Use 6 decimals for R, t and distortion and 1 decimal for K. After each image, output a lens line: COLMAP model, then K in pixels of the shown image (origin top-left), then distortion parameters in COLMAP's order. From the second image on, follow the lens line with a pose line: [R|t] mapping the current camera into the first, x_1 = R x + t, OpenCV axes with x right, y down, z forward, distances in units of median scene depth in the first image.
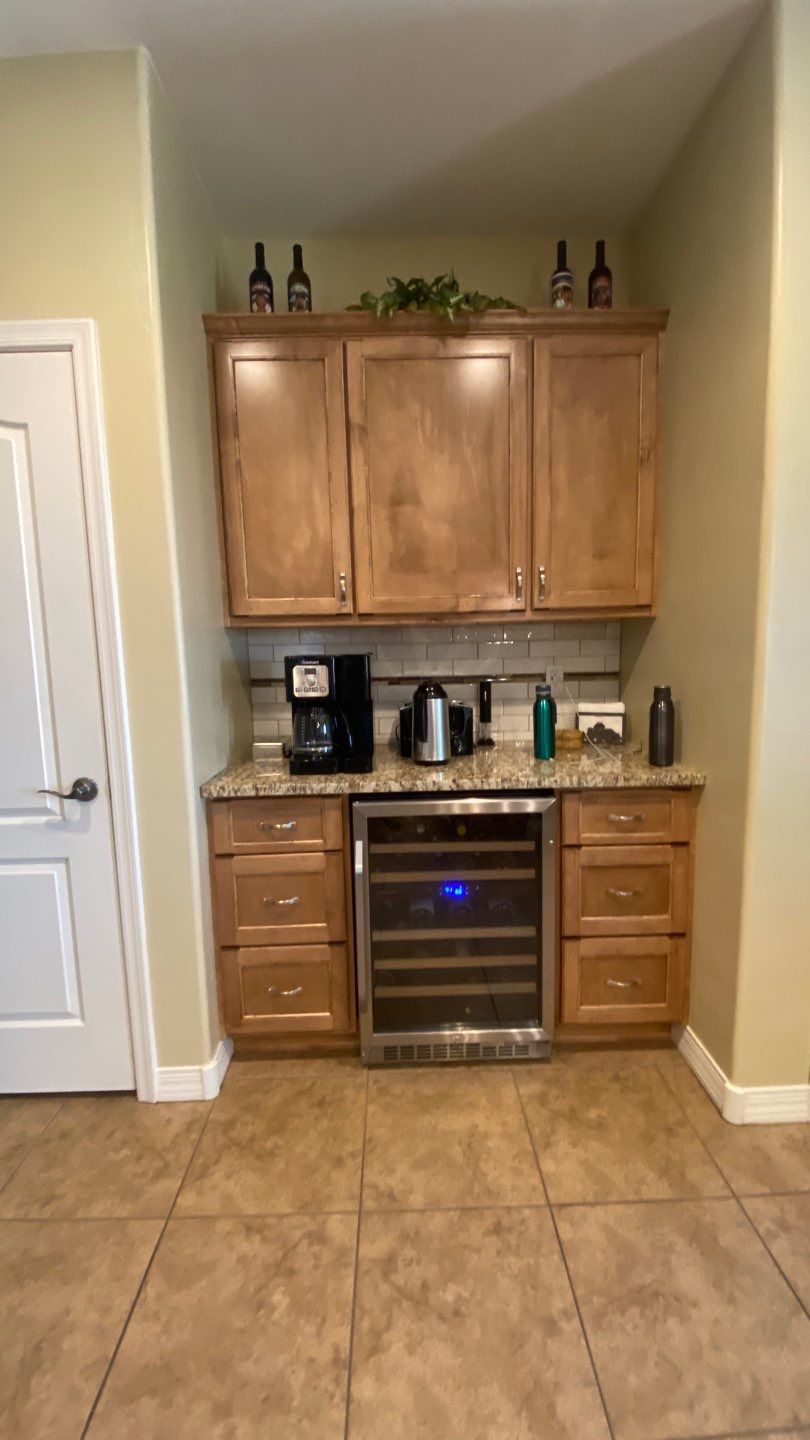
lens RADIAL K [[588.1, 0, 405.4], [0, 588.1, 710.8], [0, 0, 1]] dist [0.000630, 0.000751]
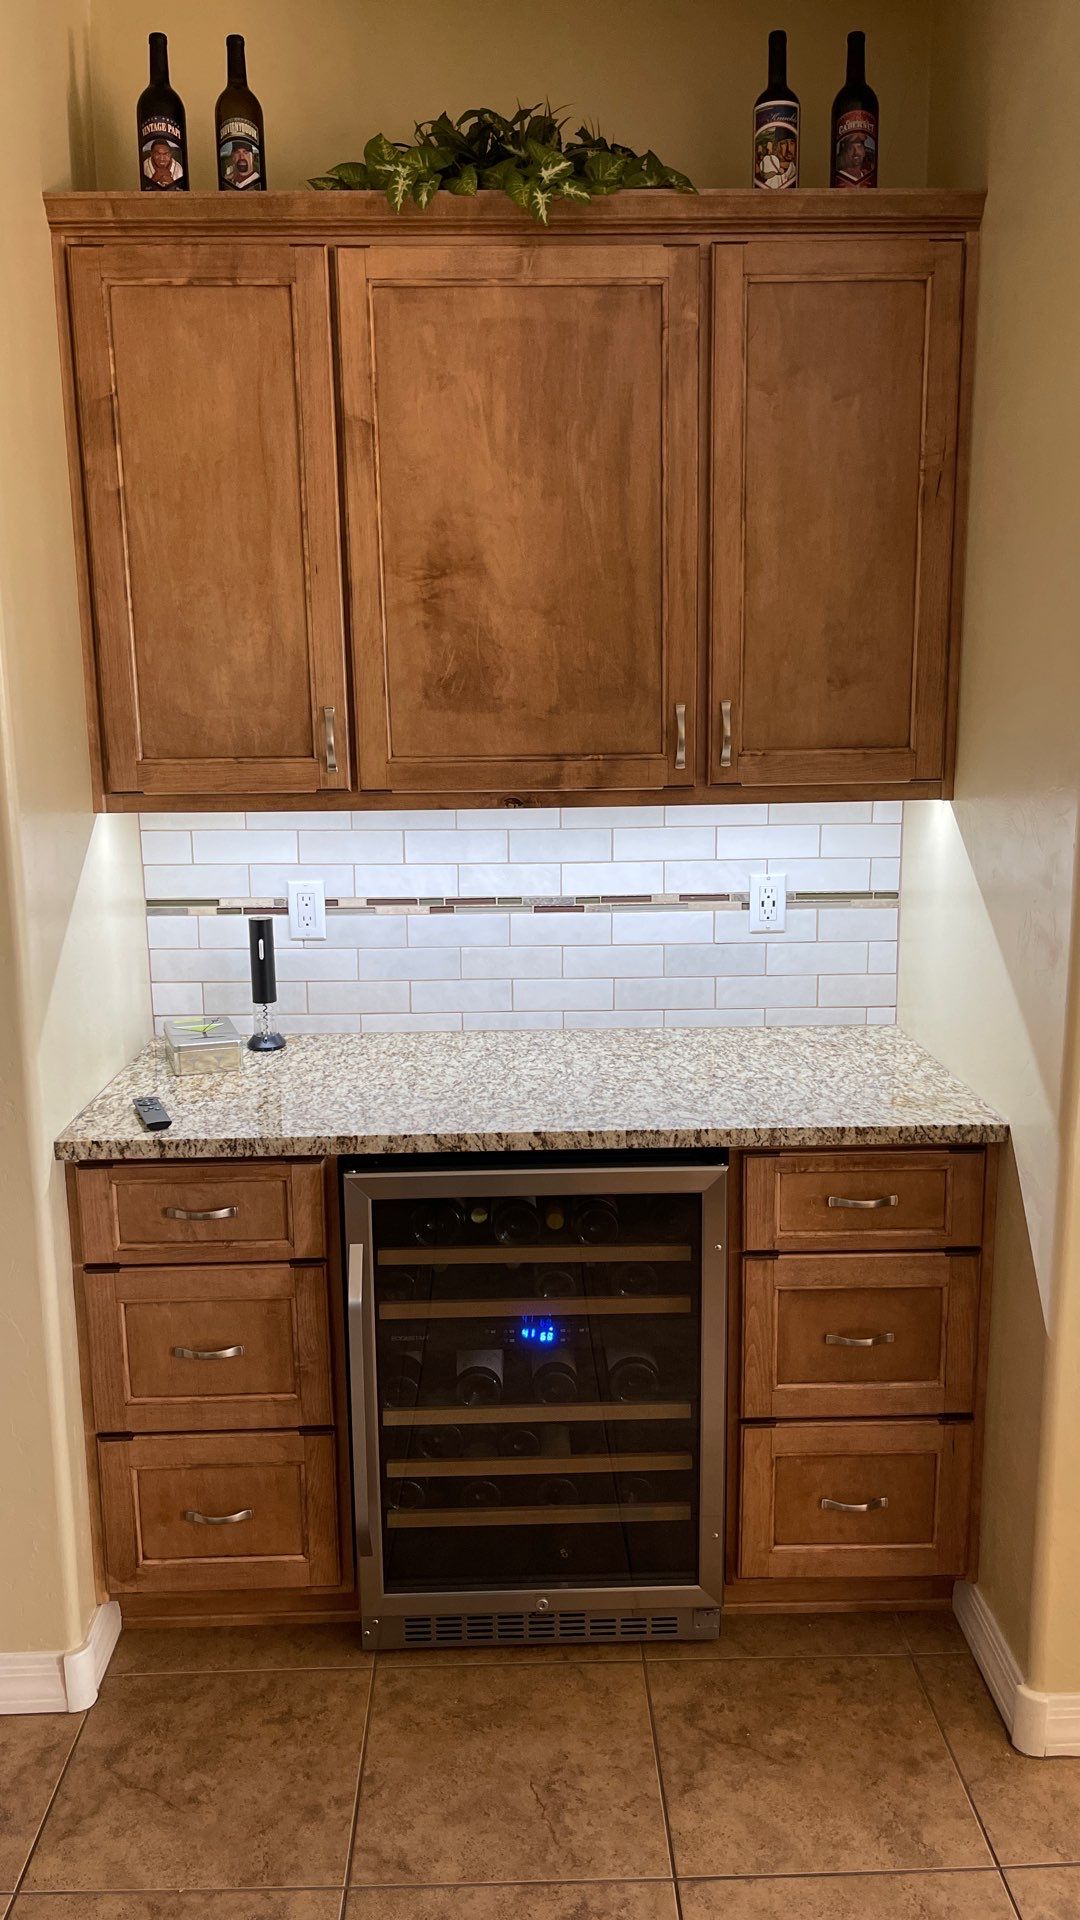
lens RADIAL K [[1460.3, 0, 543.3], [0, 1460.3, 943.7], [0, 0, 1]] dist [0.032271, -0.035446]
pose [[0.999917, 0.009563, 0.008600, 0.077643], [-0.010152, 0.997403, 0.071297, -0.147095], [-0.007896, -0.071378, 0.997418, -0.308928]]
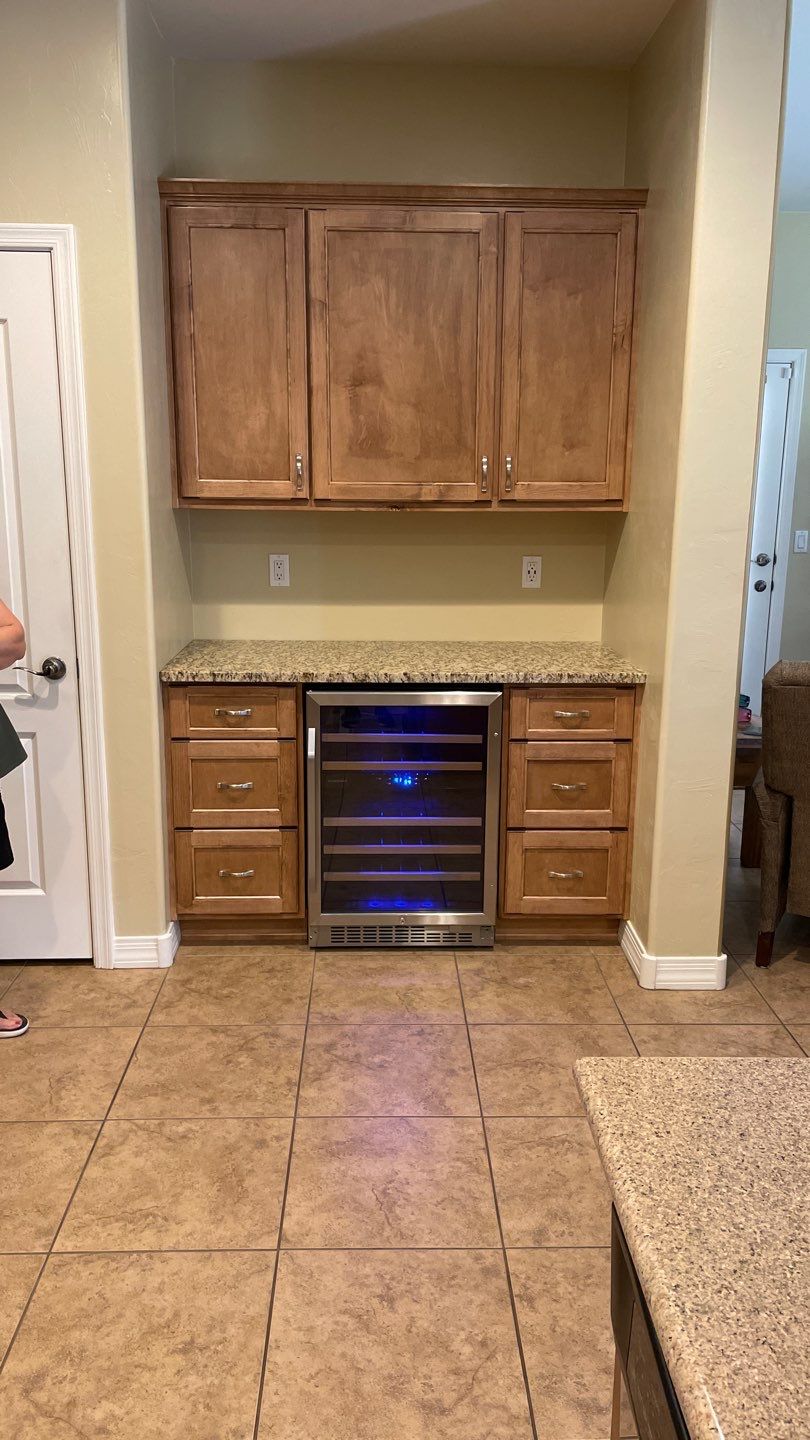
lens RADIAL K [[1095.2, 0, 410.8], [0, 1095.2, 718.7], [0, 0, 1]] dist [0.032271, -0.035446]
pose [[0.999408, 0.028382, 0.019442, 0.059140], [-0.030226, 0.994299, 0.102250, 0.001937], [-0.016429, -0.102777, 0.994569, -0.944967]]
